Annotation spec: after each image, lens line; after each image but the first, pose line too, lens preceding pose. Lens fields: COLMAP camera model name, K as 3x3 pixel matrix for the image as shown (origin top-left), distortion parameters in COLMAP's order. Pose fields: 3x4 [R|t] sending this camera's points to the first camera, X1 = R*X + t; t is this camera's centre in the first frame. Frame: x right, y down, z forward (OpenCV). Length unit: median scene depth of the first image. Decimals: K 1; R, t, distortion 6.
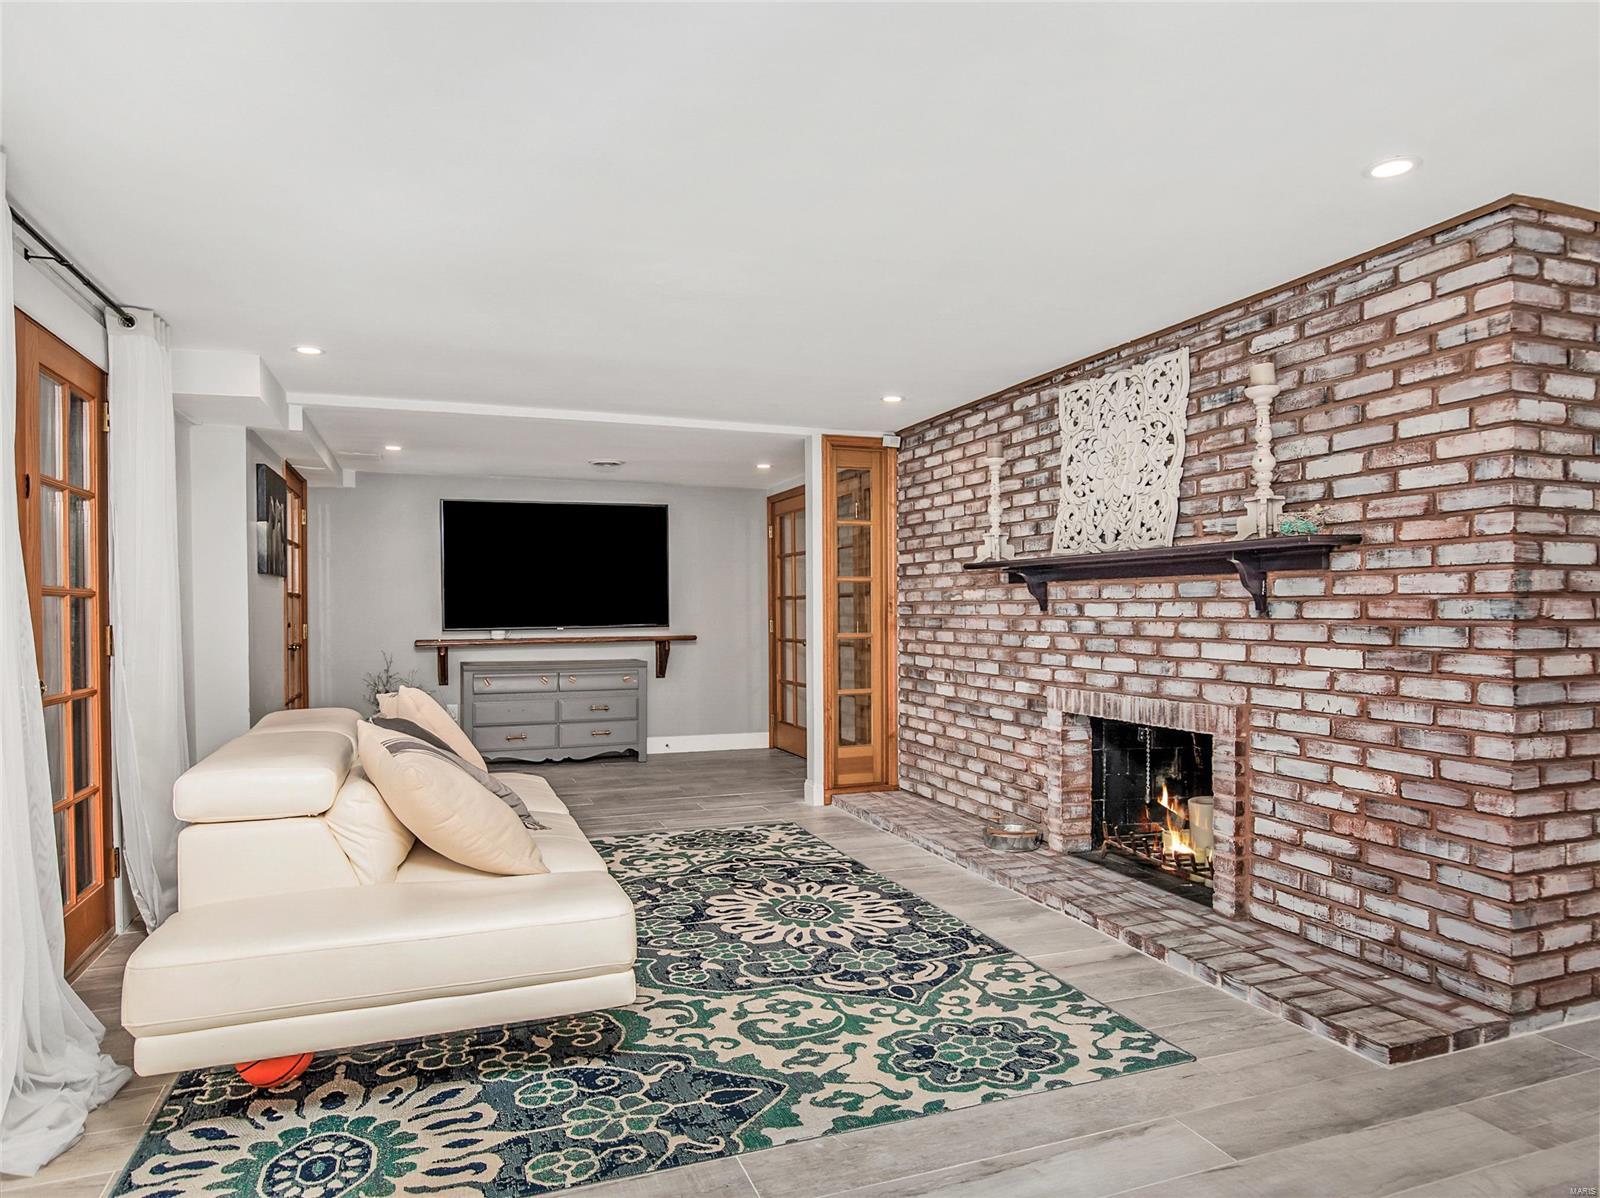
lens RADIAL K [[993.4, 0, 803.2], [0, 993.4, 619.6], [0, 0, 1]] dist [-0.002497, -0.000880]
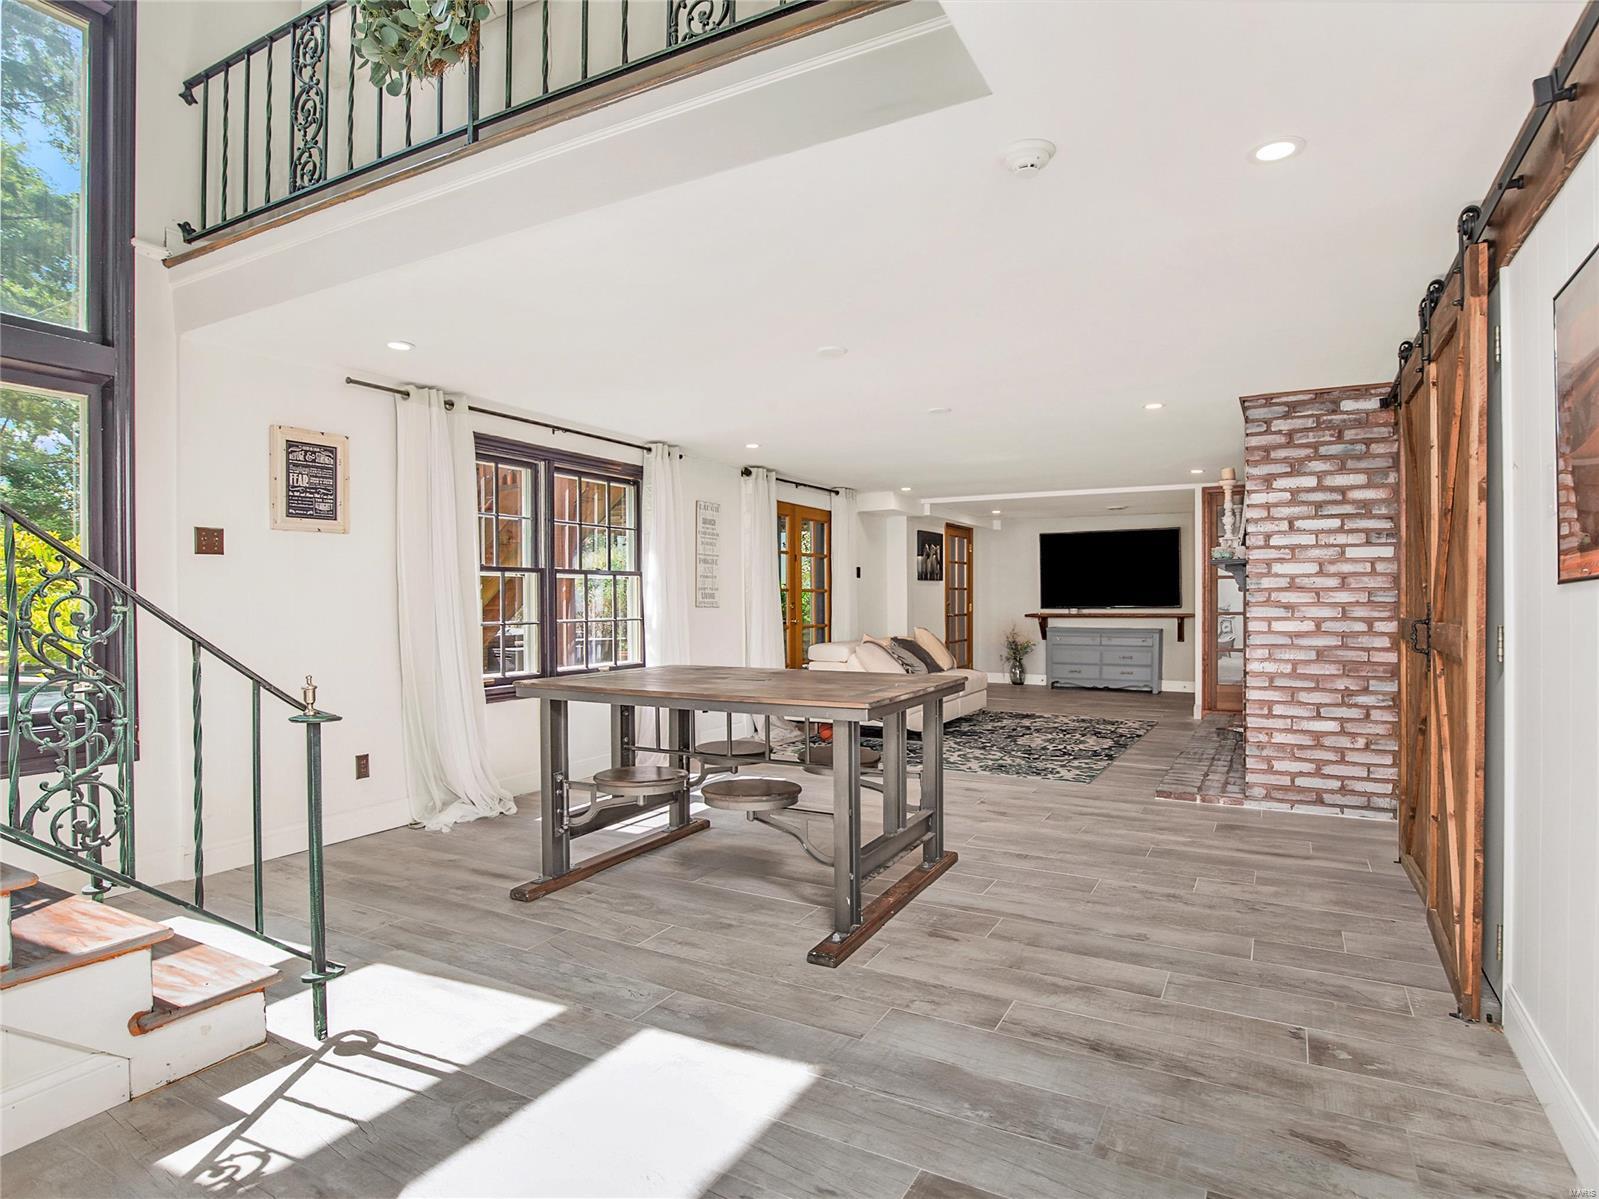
lens RADIAL K [[860.6, 0, 811.3], [0, 860.6, 600.2], [0, 0, 1]] dist [-0.000798, -0.000099]
pose [[0.648061, 0.006707, -0.761559, 1.418476], [-0.010698, 0.999943, -0.000298, 0.005900], [0.761513, 0.008340, 0.648096, -0.794140]]
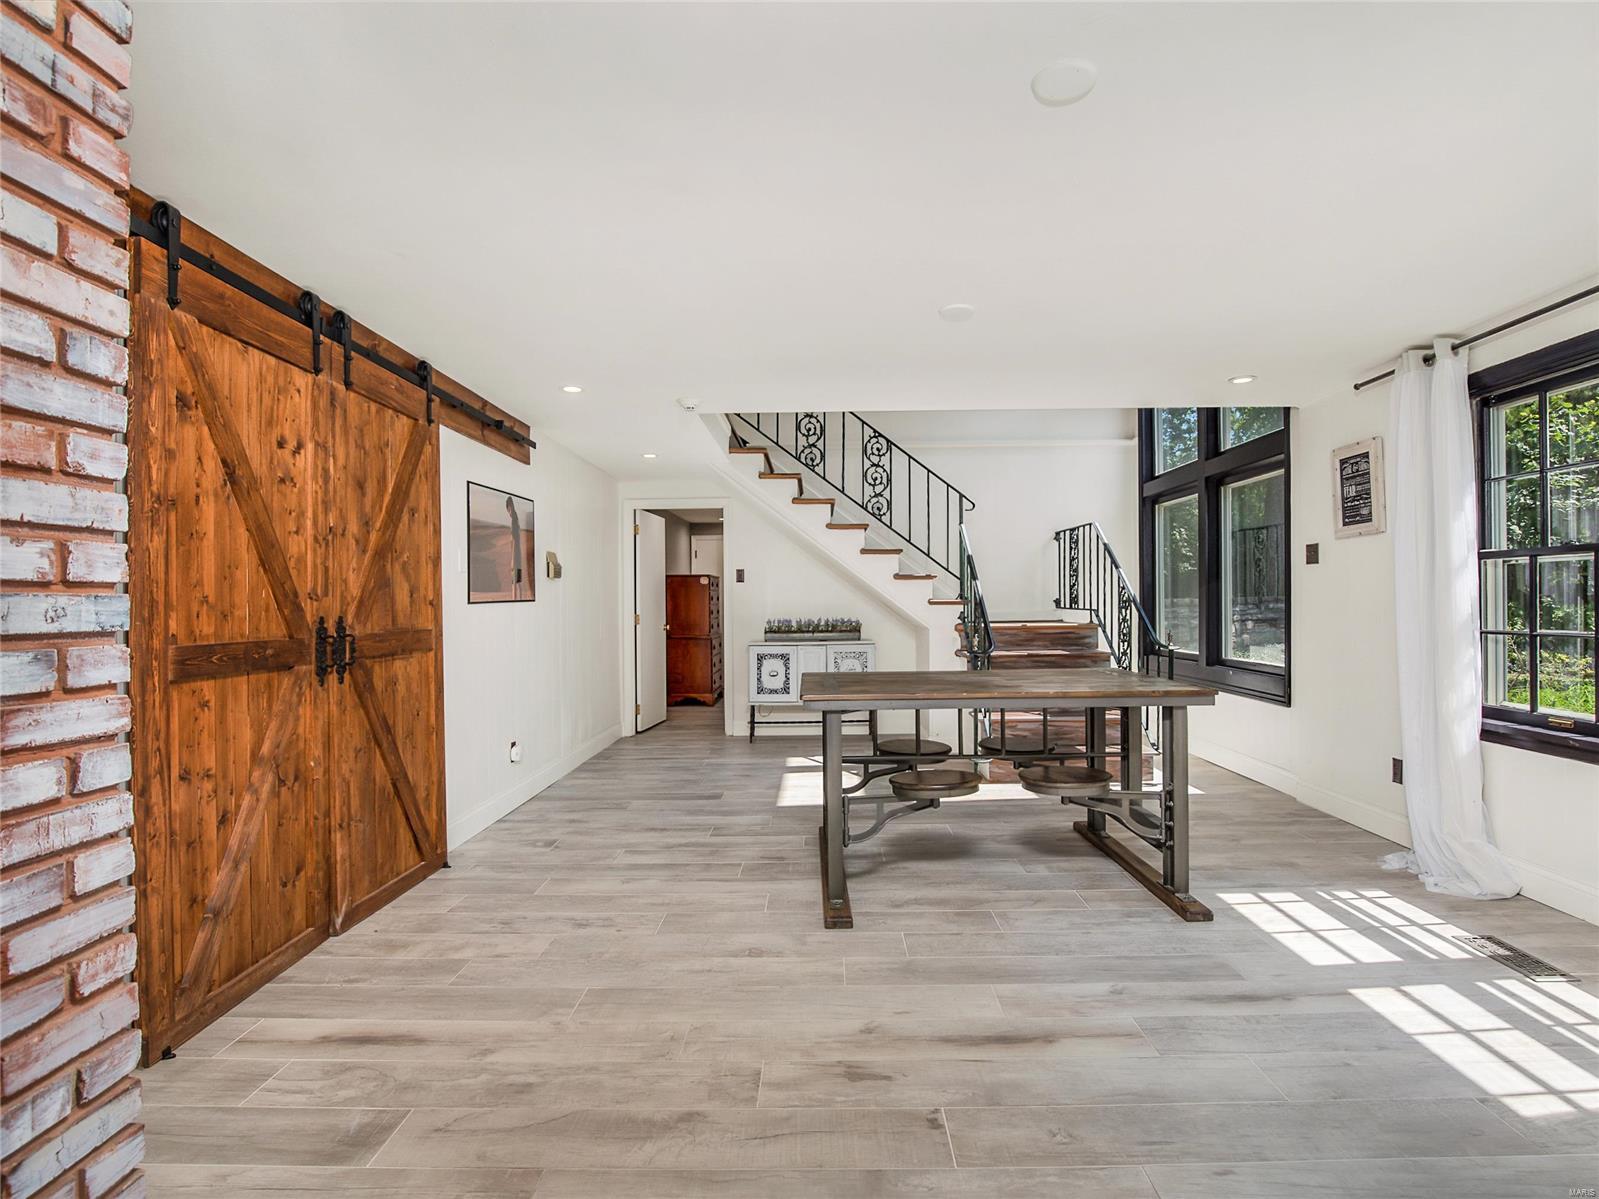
lens RADIAL K [[860.6, 0, 811.3], [0, 860.6, 600.2], [0, 0, 1]] dist [-0.000798, -0.000099]
pose [[-0.931244, 0.013781, 0.364135, 0.151102], [0.017801, 0.999812, 0.007686, -0.013874], [-0.363960, 0.013639, -0.931315, 1.284129]]
